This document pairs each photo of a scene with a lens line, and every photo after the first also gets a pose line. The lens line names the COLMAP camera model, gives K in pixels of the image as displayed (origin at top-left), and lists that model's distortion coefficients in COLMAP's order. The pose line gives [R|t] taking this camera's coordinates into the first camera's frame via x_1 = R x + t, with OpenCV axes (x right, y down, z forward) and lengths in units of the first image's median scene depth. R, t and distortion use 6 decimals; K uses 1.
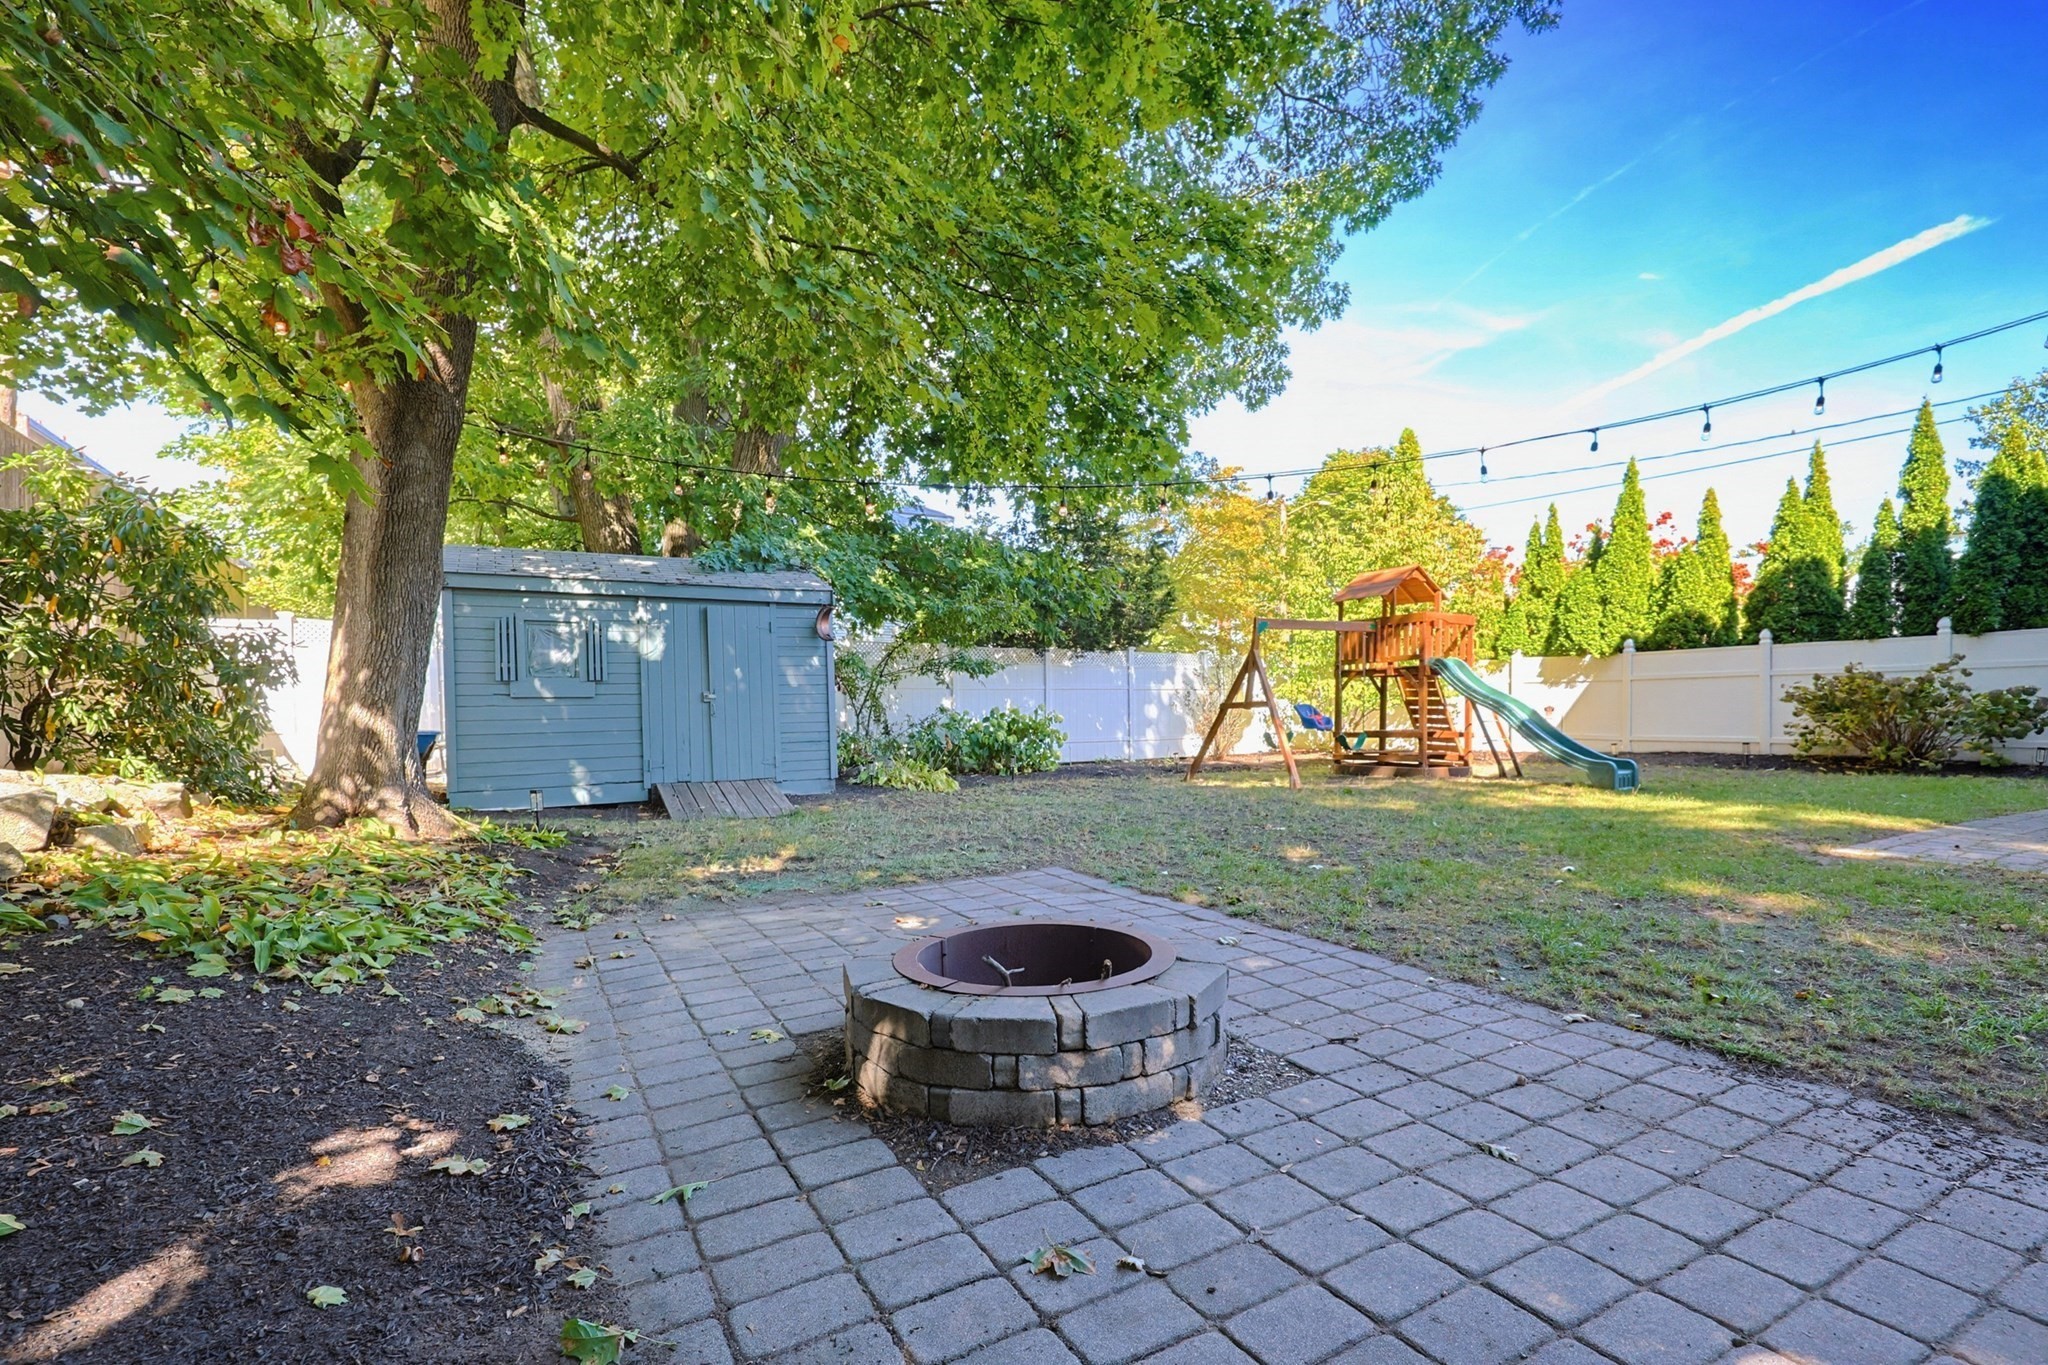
lens RADIAL K [[896.8, 0, 1012.4], [0, 896.8, 724.4], [0, 0, 1]] dist [-0.002300, -0.000263]
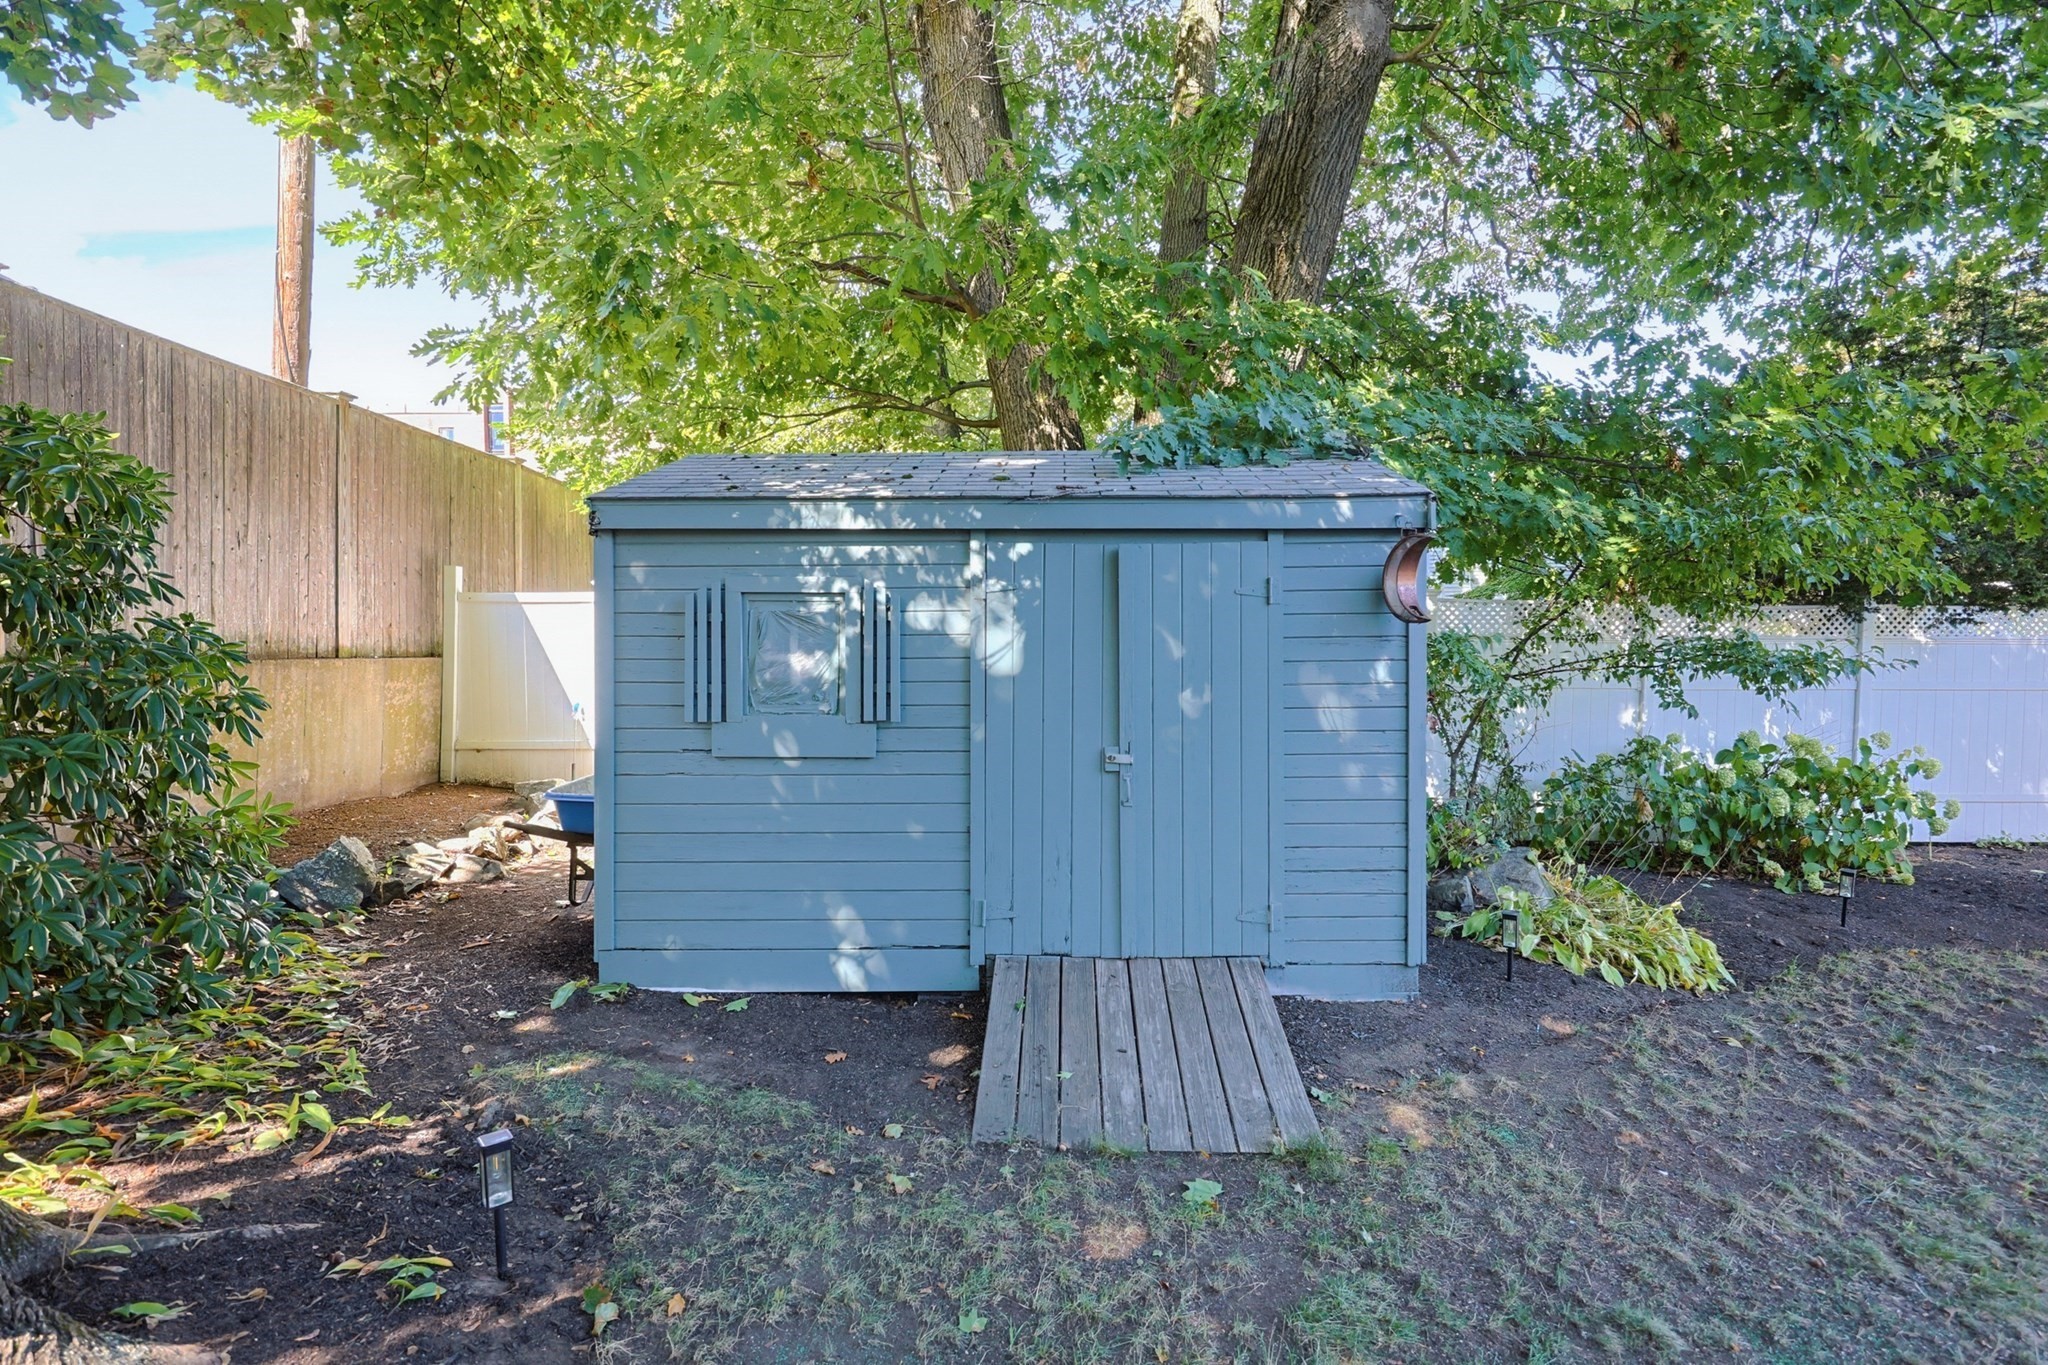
lens RADIAL K [[962.4, 0, 1027.5], [0, 962.4, 677.5], [0, 0, 1]] dist [-0.001983, -0.000204]
pose [[0.854794, 0.029141, -0.518149, -0.134966], [-0.026069, 0.999573, 0.013211, -0.071903], [0.518313, 0.002215, 0.855188, 0.566728]]
